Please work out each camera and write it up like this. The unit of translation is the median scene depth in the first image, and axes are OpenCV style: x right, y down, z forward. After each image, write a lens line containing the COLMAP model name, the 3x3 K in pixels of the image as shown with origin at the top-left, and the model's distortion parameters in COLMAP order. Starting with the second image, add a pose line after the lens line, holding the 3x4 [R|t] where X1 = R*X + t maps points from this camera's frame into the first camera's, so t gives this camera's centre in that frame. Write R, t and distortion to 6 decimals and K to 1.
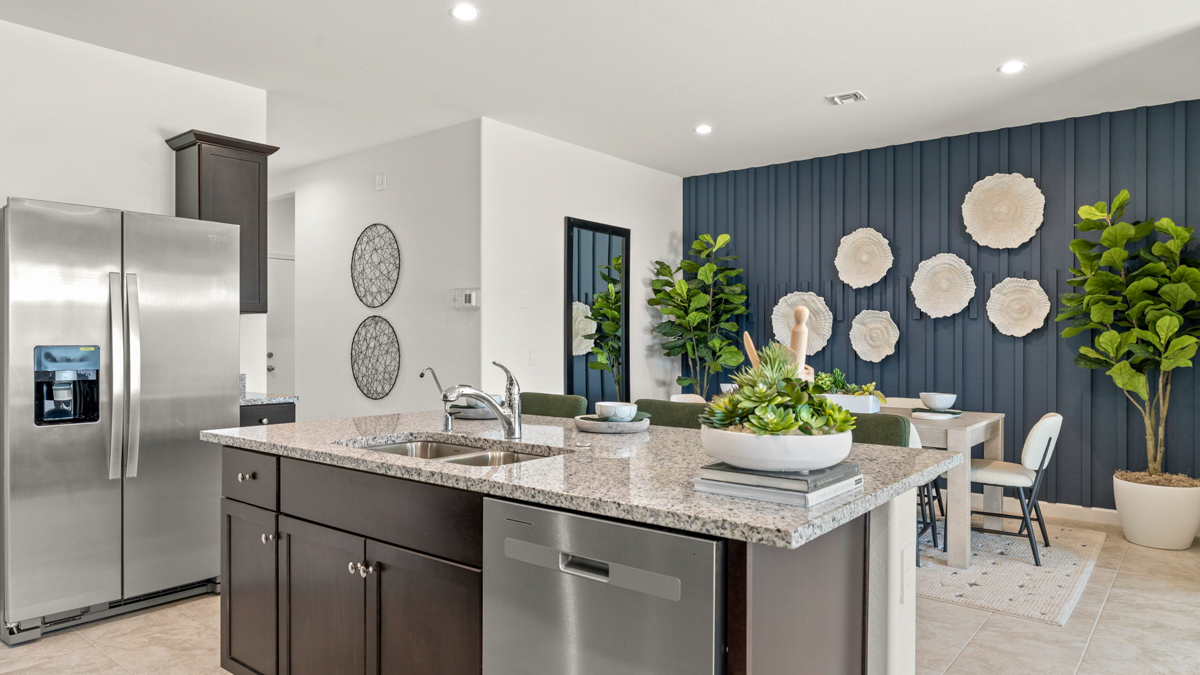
lens RADIAL K [[753.2, 0, 601.2], [0, 753.2, 347.3], [0, 0, 1]] dist [0.001382, 0.000590]
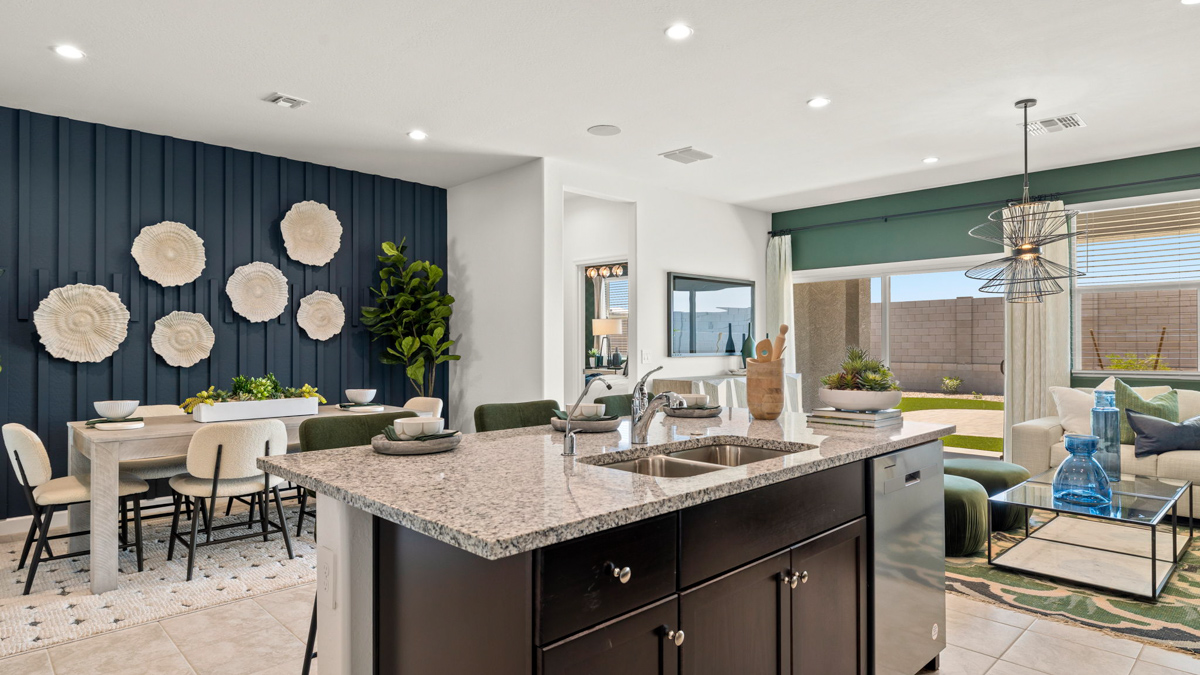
lens RADIAL K [[672.7, 0, 600.0], [0, 672.7, 337.5], [0, 0, 1]] dist [0.000198, -0.000205]
pose [[0.115712, 0.008610, 0.993245, -0.435079], [0.011527, 0.999883, -0.010011, -0.002941], [-0.993216, 0.012607, 0.115600, 0.417742]]
